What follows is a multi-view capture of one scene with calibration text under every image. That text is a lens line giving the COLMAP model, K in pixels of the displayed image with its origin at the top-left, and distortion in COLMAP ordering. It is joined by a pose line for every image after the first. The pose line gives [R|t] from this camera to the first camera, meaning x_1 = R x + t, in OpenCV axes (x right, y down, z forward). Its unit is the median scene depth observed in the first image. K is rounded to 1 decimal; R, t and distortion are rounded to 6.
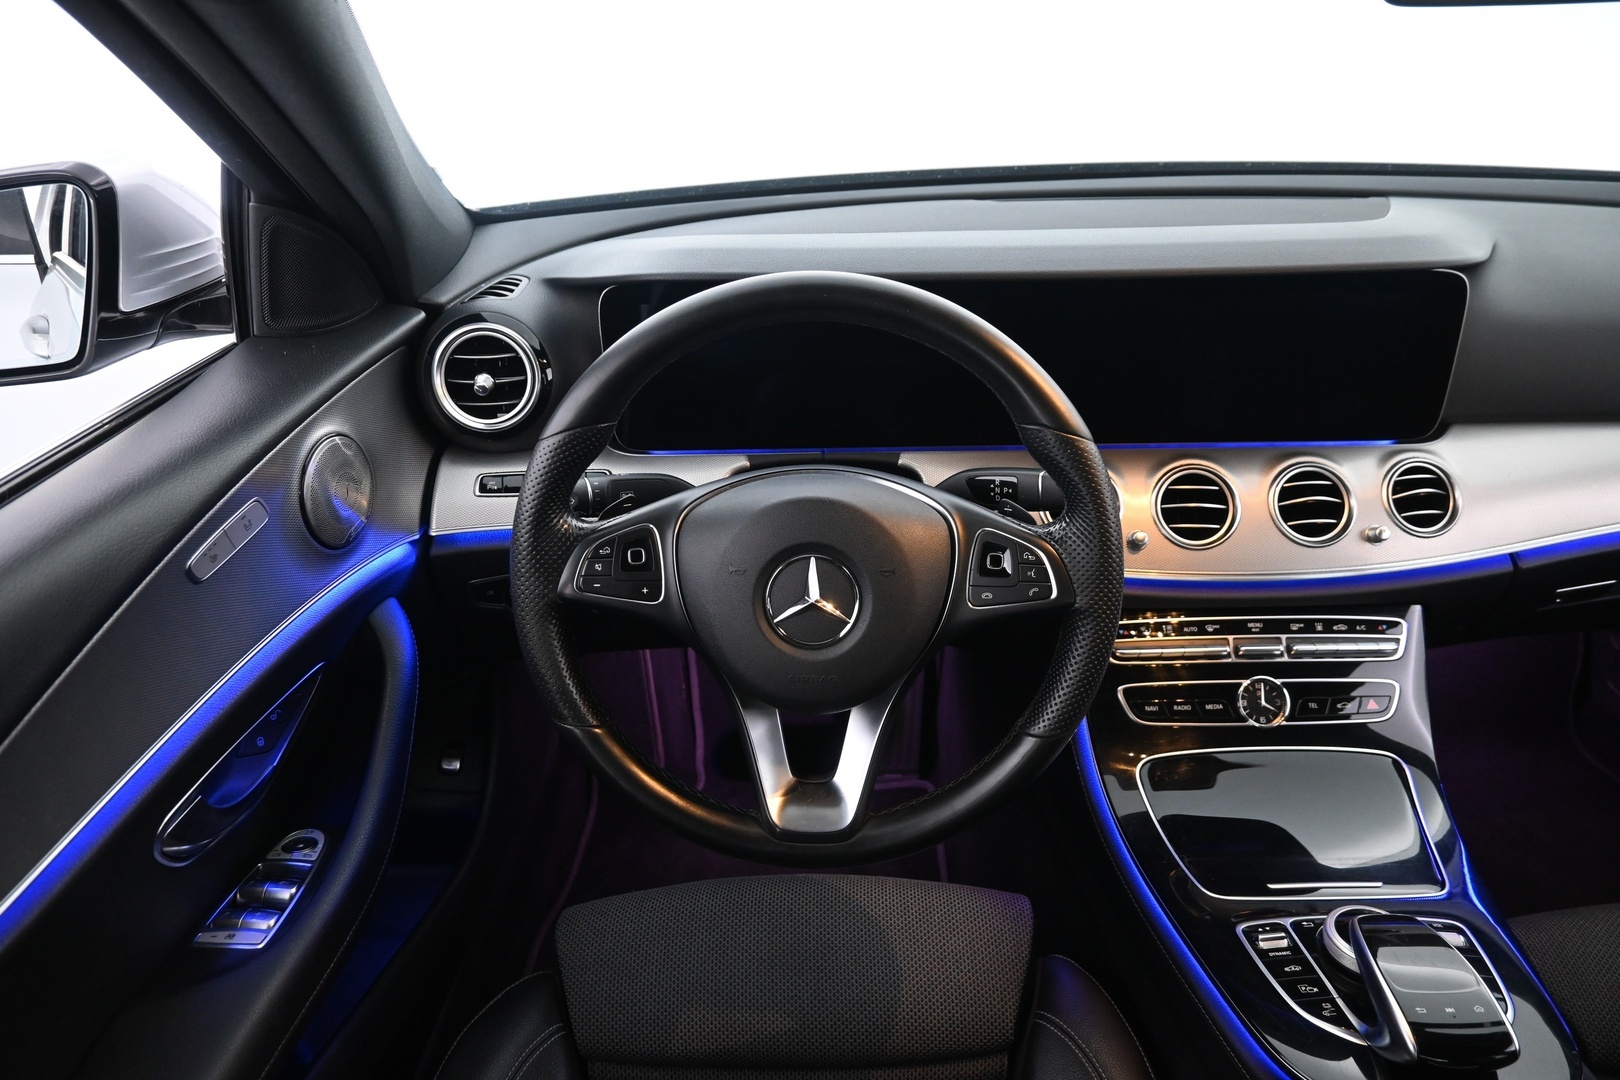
lens RADIAL K [[1122.1, 0, 809.8], [0, 1122.1, 539.9], [0, 0, 1]] dist [0.004488, 0.002337]
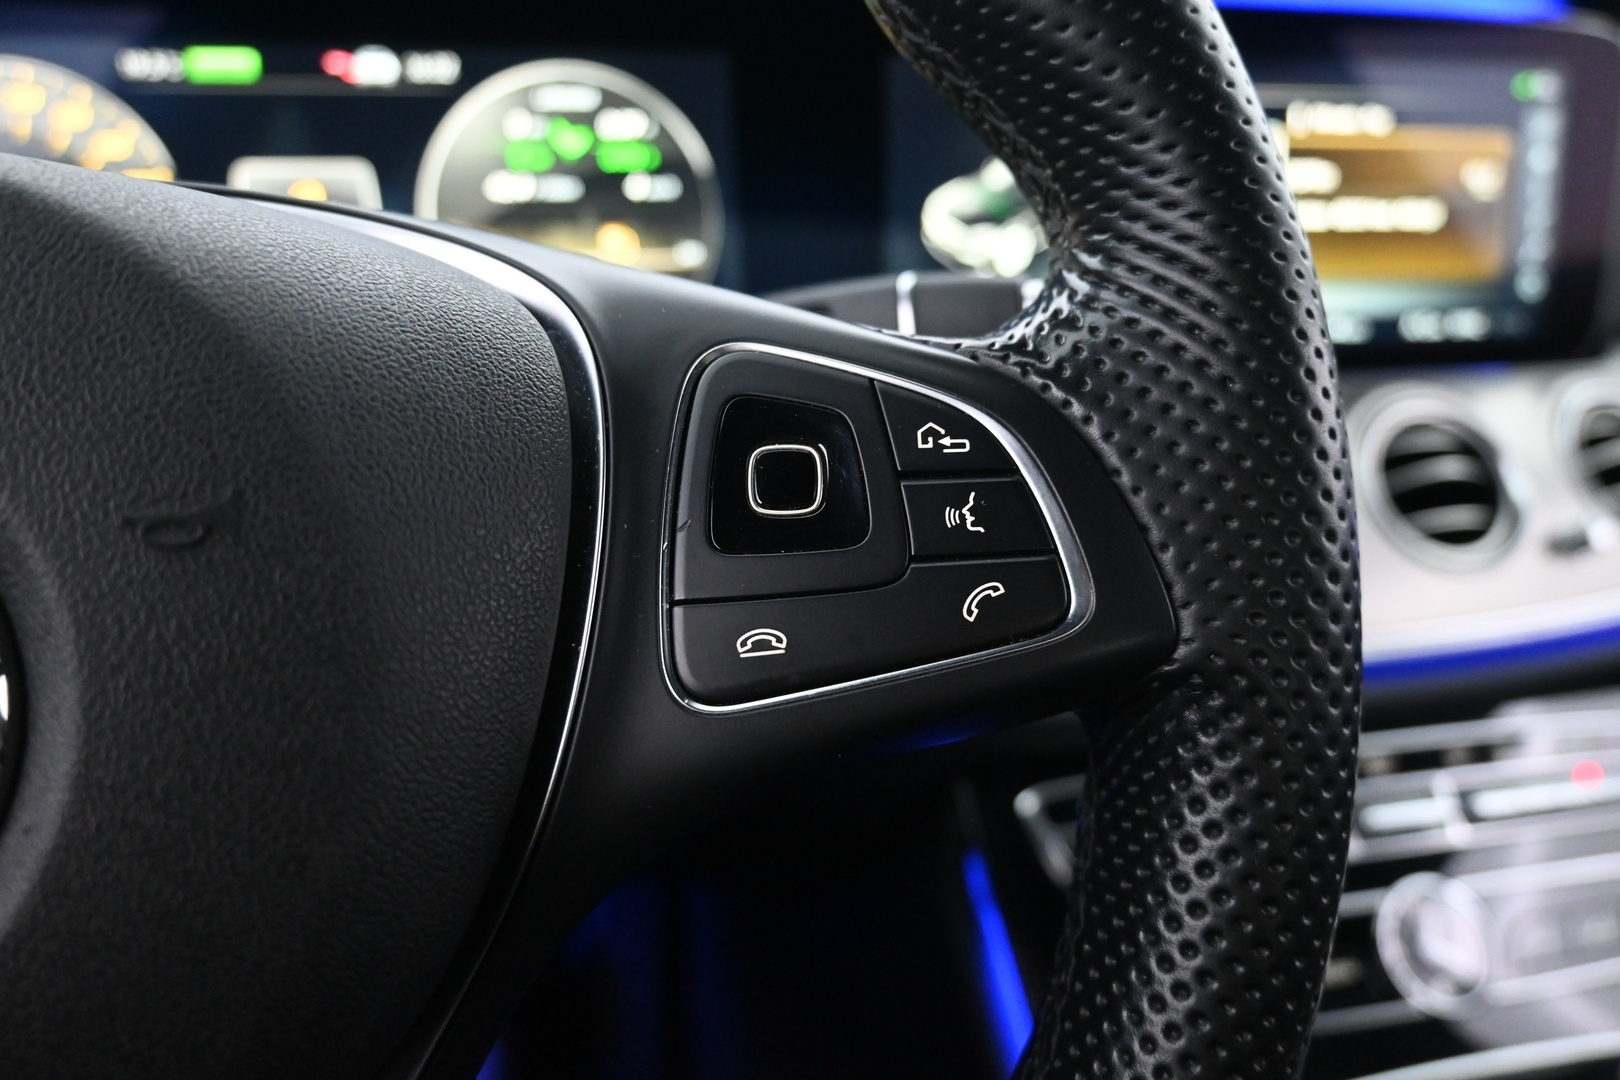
lens RADIAL K [[1233.0, 0, 810.8], [0, 1233.0, 537.5], [0, 0, 1]] dist [-0.016927, -0.001944]
pose [[0.975932, -0.043638, 0.213665, 0.088524], [0.079338, 0.983682, -0.161481, 0.050529], [-0.203132, 0.174546, 0.963468, 0.576256]]
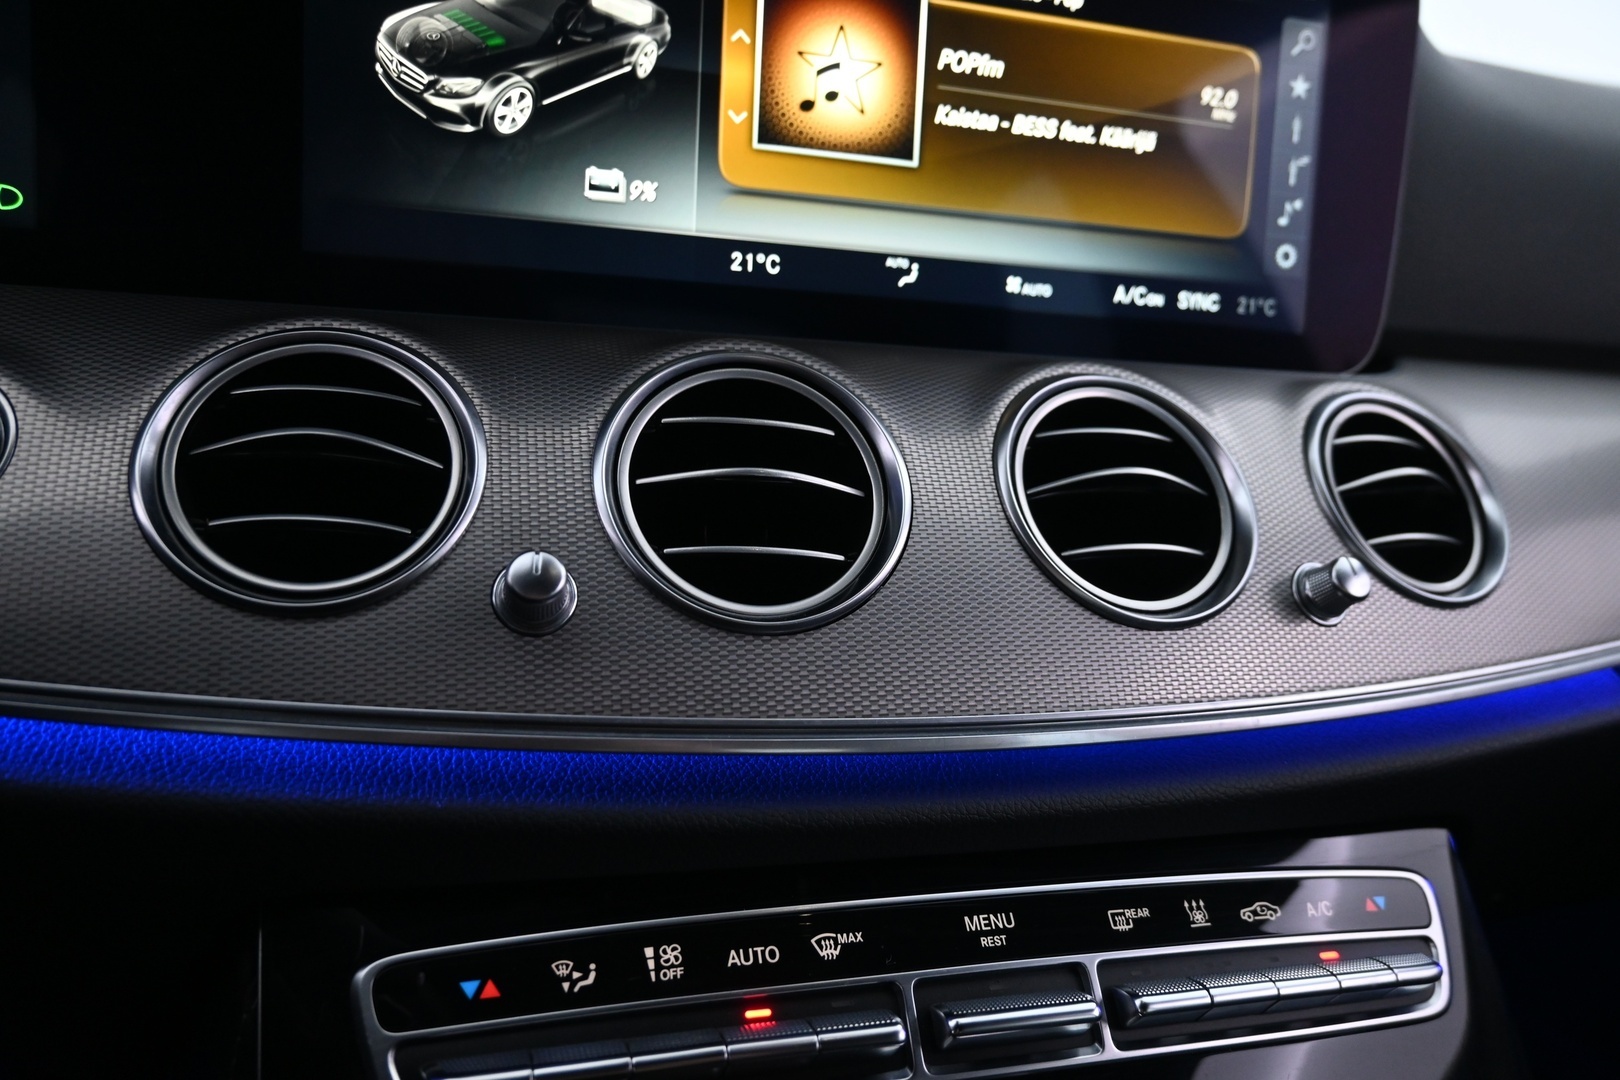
lens RADIAL K [[1233.0, 0, 807.5], [0, 1233.0, 539.8], [0, 0, 1]] dist [-0.016927, -0.001944]
pose [[0.954821, 0.032999, 0.295344, 0.267814], [0.043373, 0.967700, -0.248344, 0.058899], [-0.294000, 0.249934, 0.922549, 0.724482]]
